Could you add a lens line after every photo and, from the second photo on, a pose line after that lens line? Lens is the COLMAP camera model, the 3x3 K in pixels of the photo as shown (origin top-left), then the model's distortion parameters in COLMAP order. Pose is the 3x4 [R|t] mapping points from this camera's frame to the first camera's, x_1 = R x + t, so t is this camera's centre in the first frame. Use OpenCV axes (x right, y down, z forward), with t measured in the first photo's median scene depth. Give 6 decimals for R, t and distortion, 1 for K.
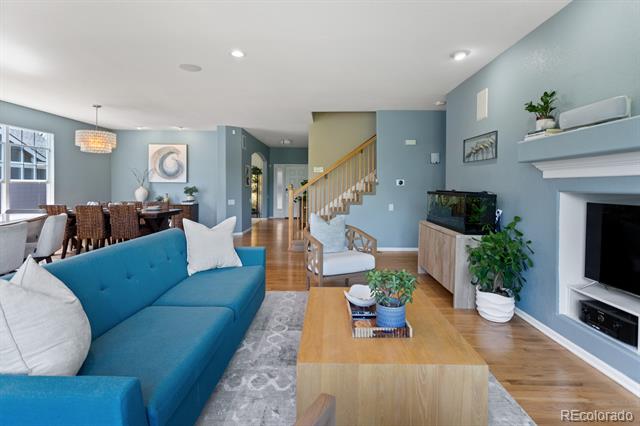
lens RADIAL K [[308.2, 0, 320.0], [0, 308.2, 190.2], [0, 0, 1]] dist [-0.001142, 0.000214]
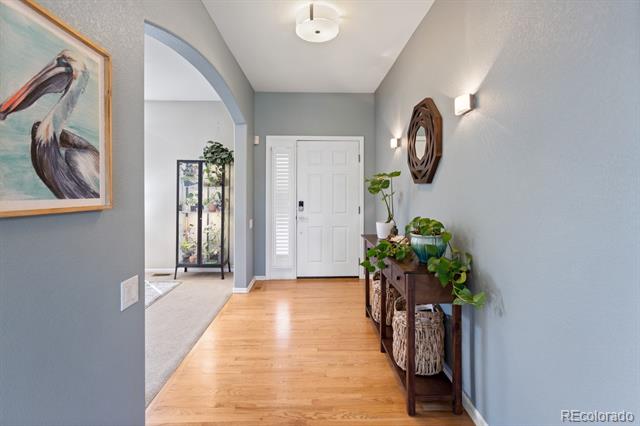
lens RADIAL K [[308.2, 0, 320.0], [0, 308.2, 190.2], [0, 0, 1]] dist [-0.001142, 0.000214]
pose [[0.998833, -0.005824, 0.047938, -0.155906], [0.006688, 0.999817, -0.017899, -0.016498], [-0.047825, 0.018198, 0.998690, 0.940551]]
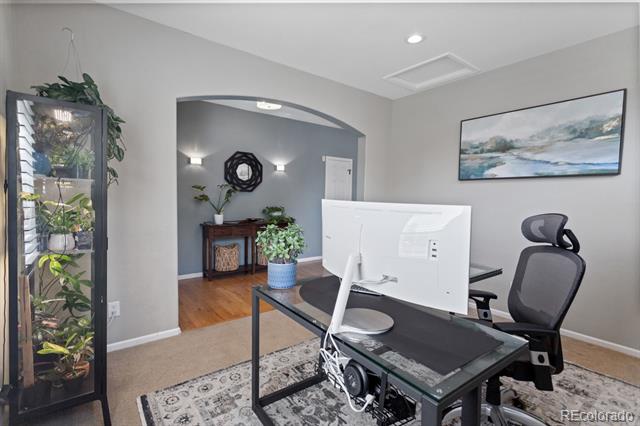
lens RADIAL K [[304.4, 0, 320.1], [0, 304.4, 196.6], [0, 0, 1]] dist [0.001621, 0.000384]
pose [[-0.604556, -0.019537, 0.796323, -0.652429], [-0.017526, 0.999783, 0.011224, -0.027624], [-0.796370, -0.007171, -0.604767, 1.518435]]
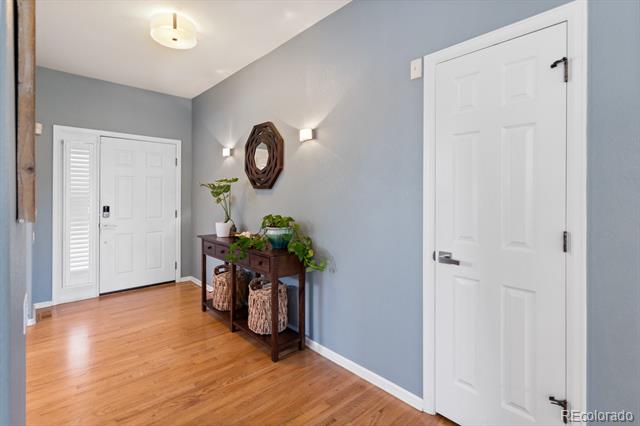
lens RADIAL K [[304.4, 0, 320.1], [0, 304.4, 196.6], [0, 0, 1]] dist [0.001621, 0.000384]
pose [[0.723125, -0.005804, 0.690693, -0.253955], [0.011917, 0.999921, -0.004075, -0.015729], [-0.690614, 0.011178, 0.723137, 0.917234]]
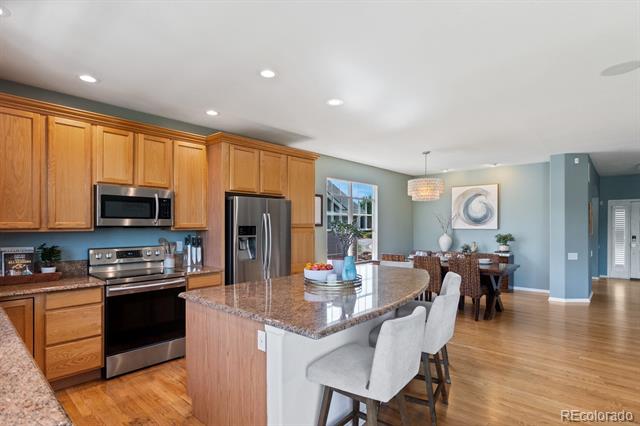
lens RADIAL K [[329.7, 0, 317.4], [0, 329.7, 227.3], [0, 0, 1]] dist [0.001950, 0.000585]
pose [[0.742298, -0.006345, -0.670040, -0.207945], [-0.001588, 0.999936, -0.011228, -0.020134], [0.670068, 0.009398, 0.742240, 0.006079]]
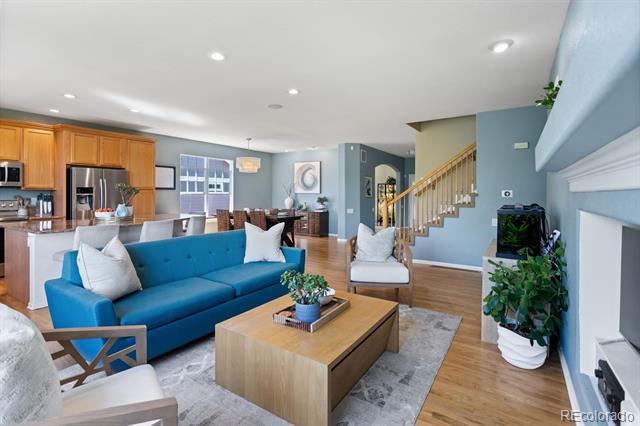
lens RADIAL K [[304.4, 0, 320.1], [0, 304.4, 196.6], [0, 0, 1]] dist [0.001621, 0.000384]
pose [[0.845337, 0.002719, -0.534227, 0.205988], [-0.006594, 0.999964, -0.005344, -0.006127], [0.534193, 0.008040, 0.845324, 0.009576]]
